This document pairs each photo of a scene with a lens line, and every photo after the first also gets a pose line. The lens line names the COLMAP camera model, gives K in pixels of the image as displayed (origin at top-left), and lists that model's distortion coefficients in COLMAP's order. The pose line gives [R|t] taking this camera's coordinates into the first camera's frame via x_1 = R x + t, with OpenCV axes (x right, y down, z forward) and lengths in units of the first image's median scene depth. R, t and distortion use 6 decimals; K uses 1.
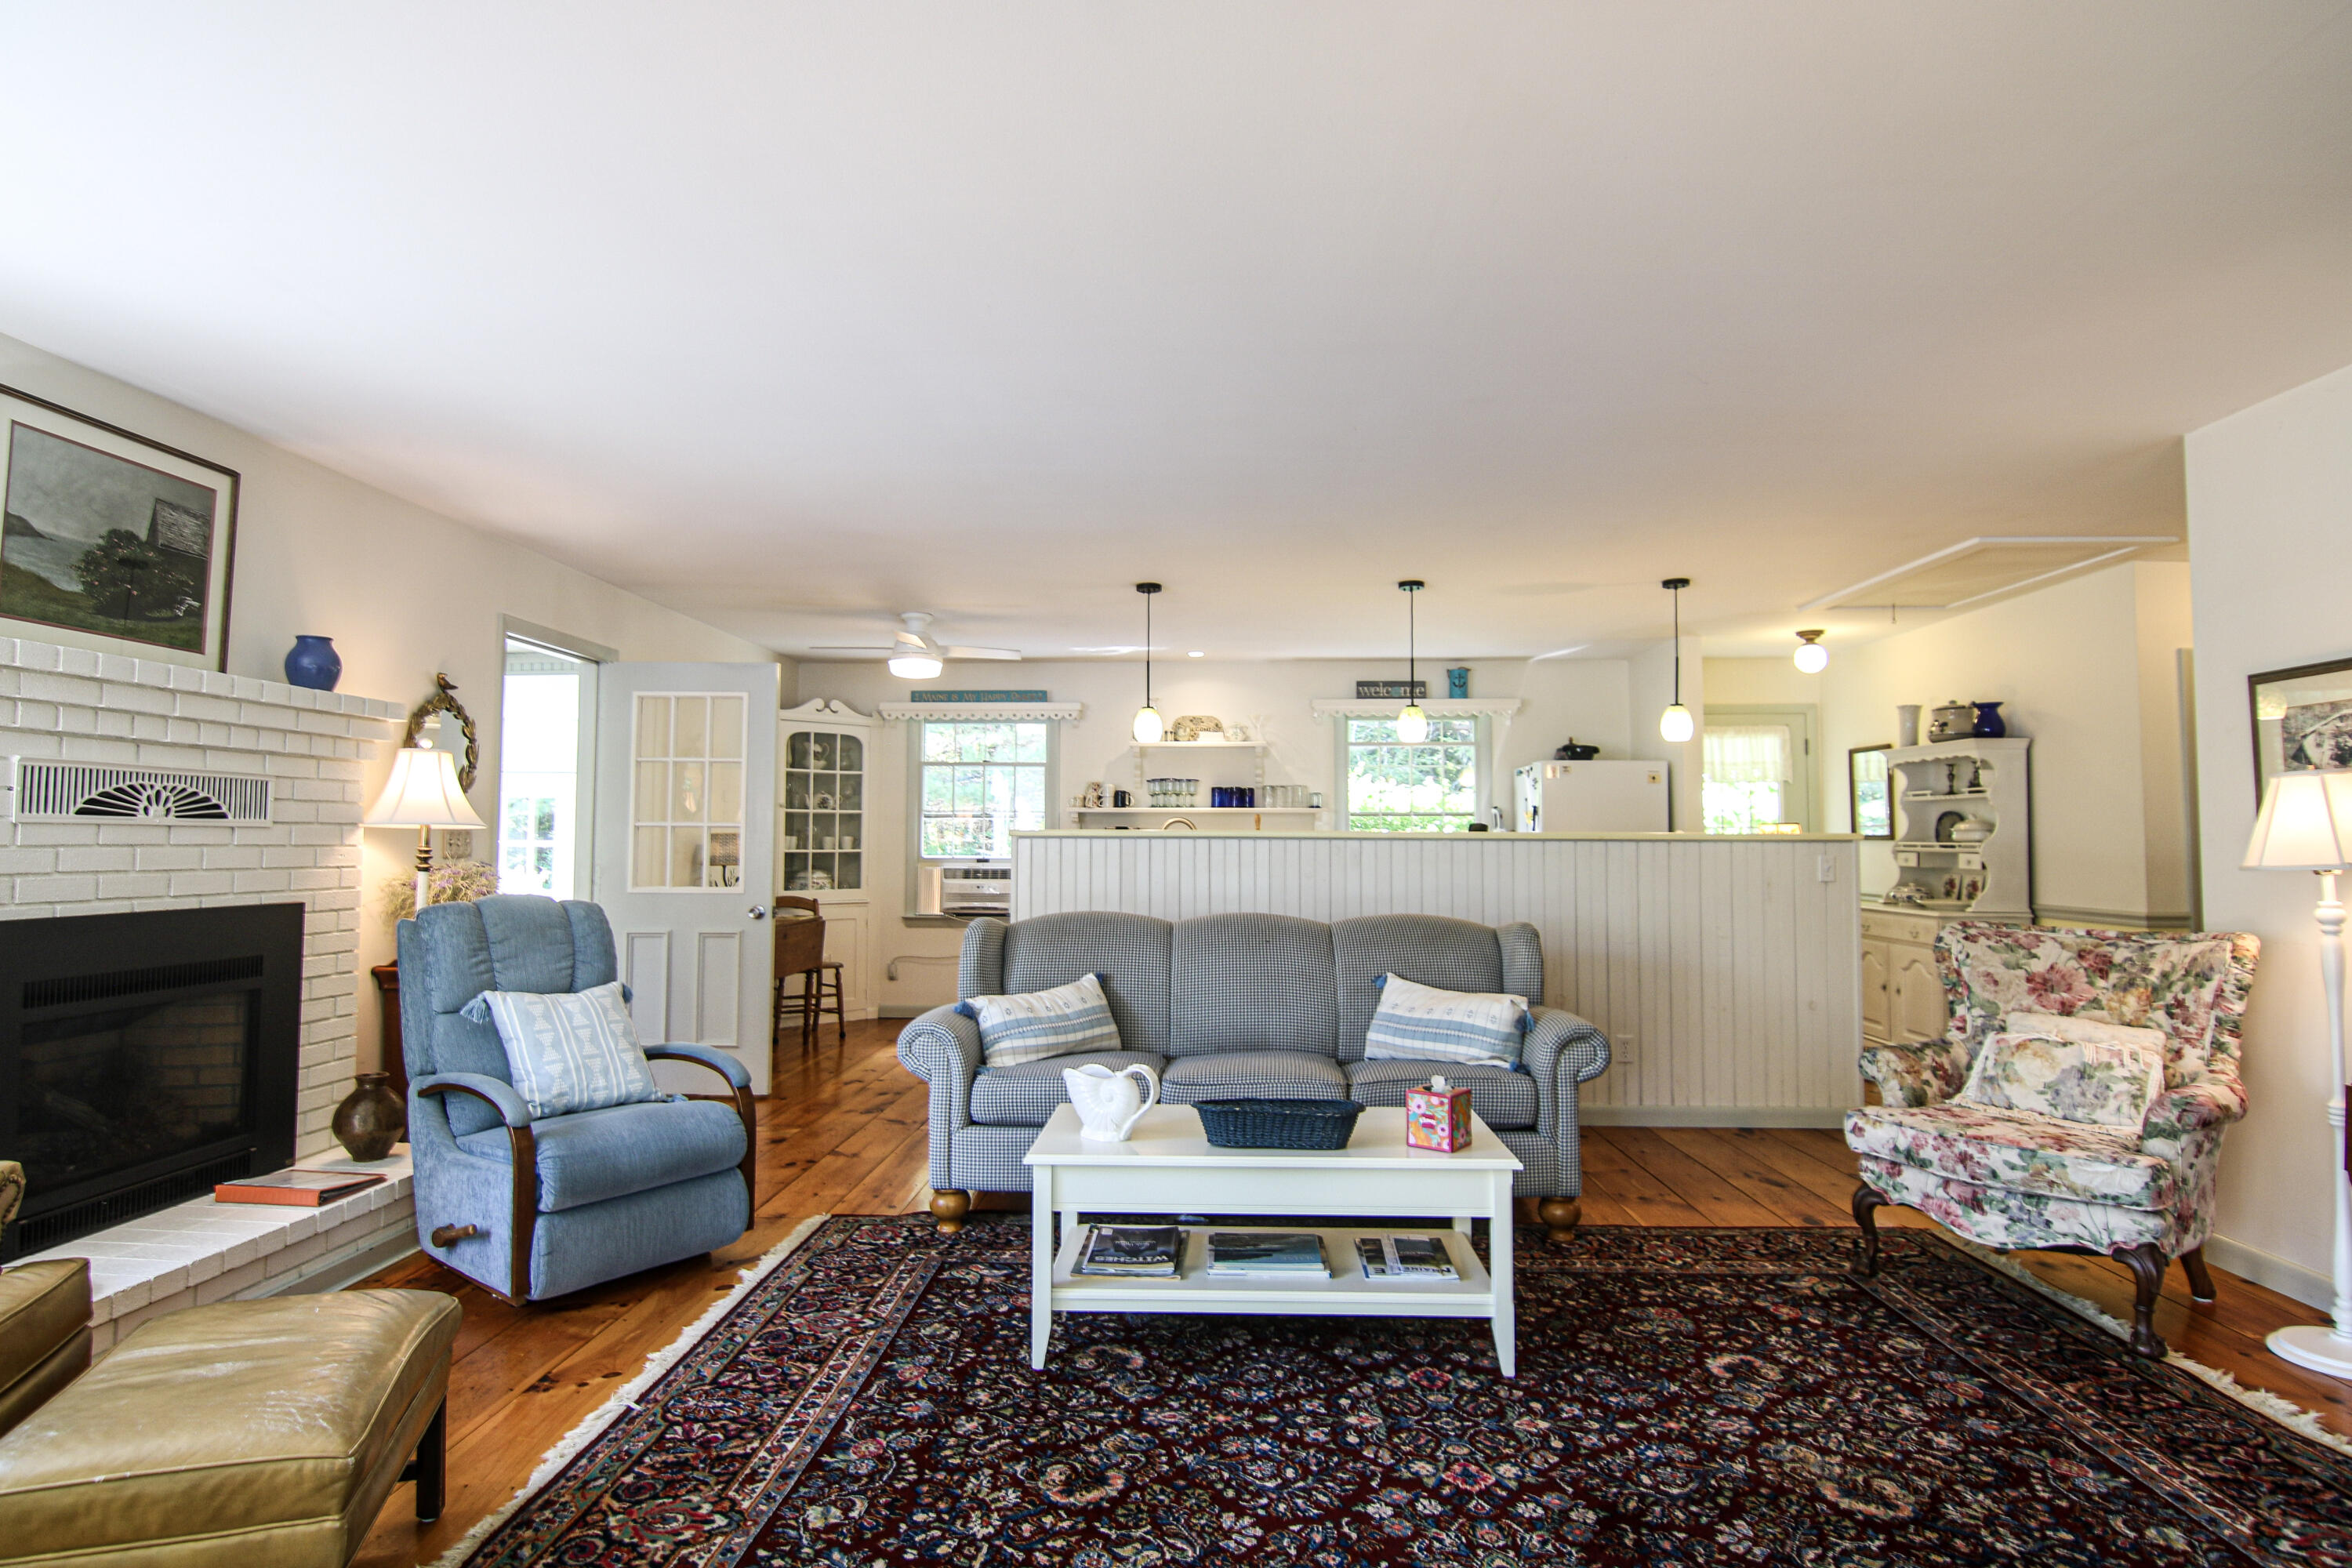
lens RADIAL K [[1229.0, 0, 1165.9], [0, 1229.0, 781.0], [0, 0, 1]] dist [-0.001374, -0.014066]
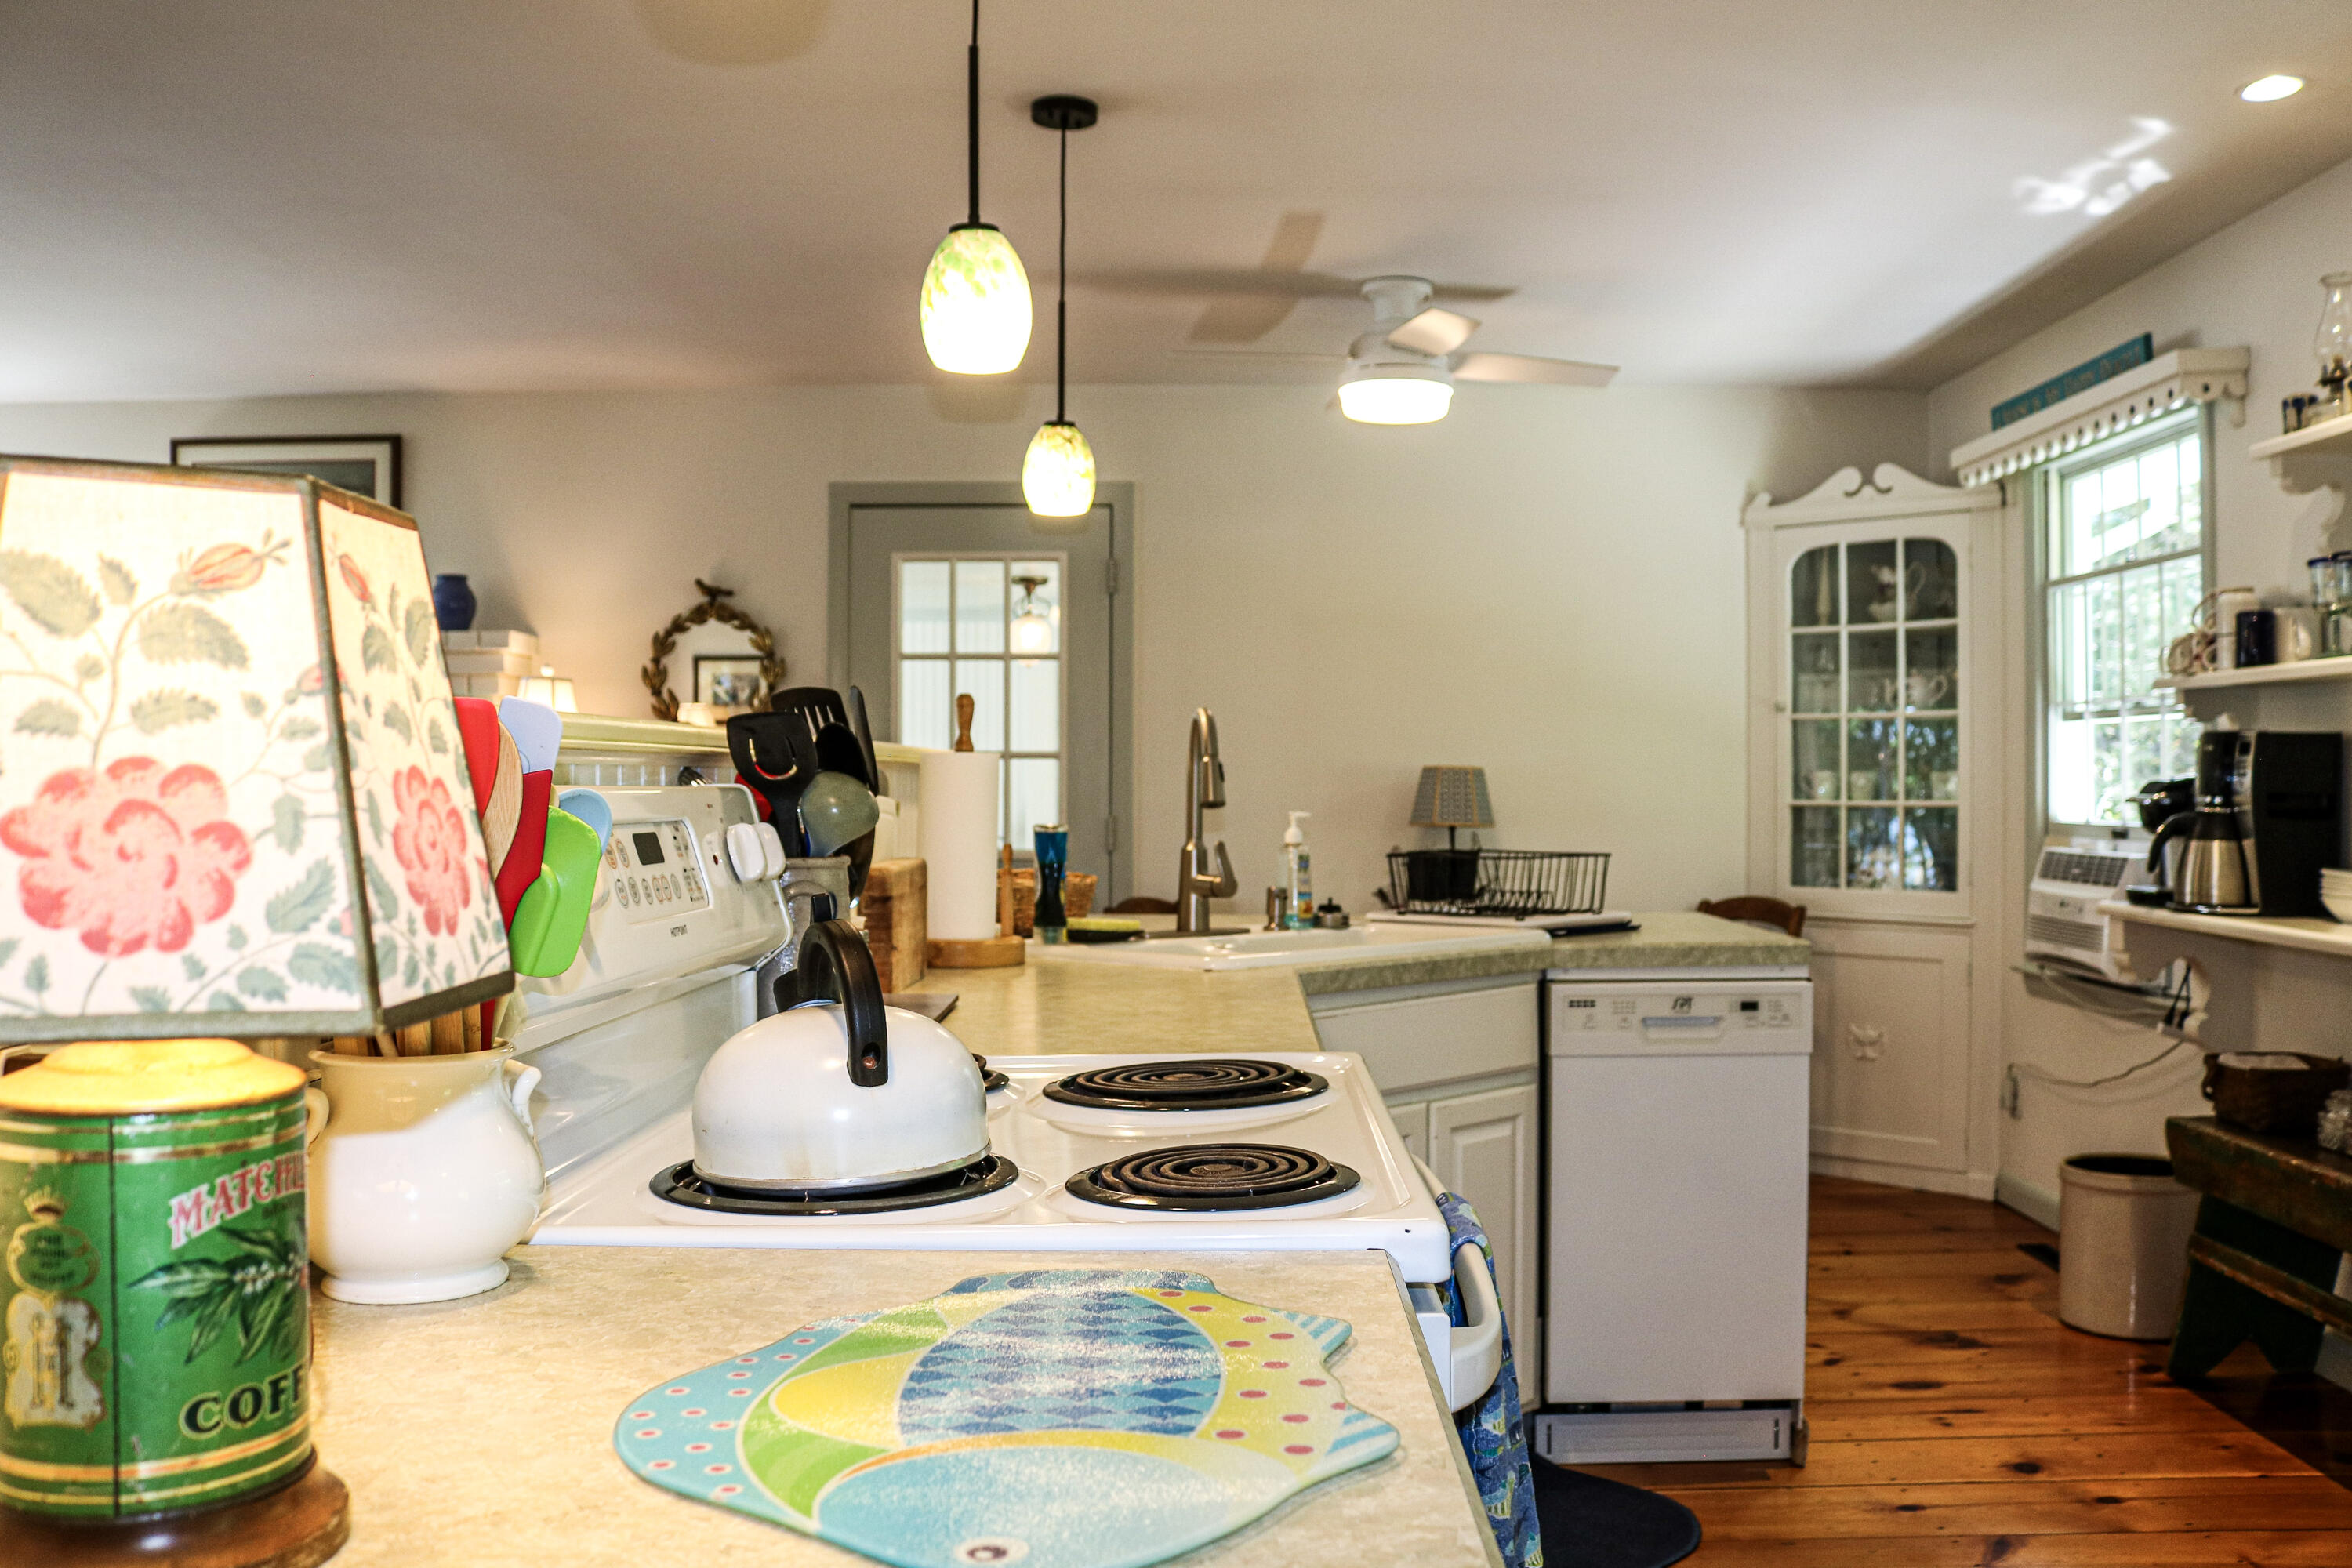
lens RADIAL K [[1940.4, 0, 1176.0], [0, 1940.4, 784.0], [0, 0, 1]] dist [-0.144892, 0.111564]
pose [[0.037188, -0.000219, -0.999308, 0.997139], [0.048832, 0.998806, 0.001598, 0.088510], [0.998114, -0.048858, 0.037154, 1.737838]]
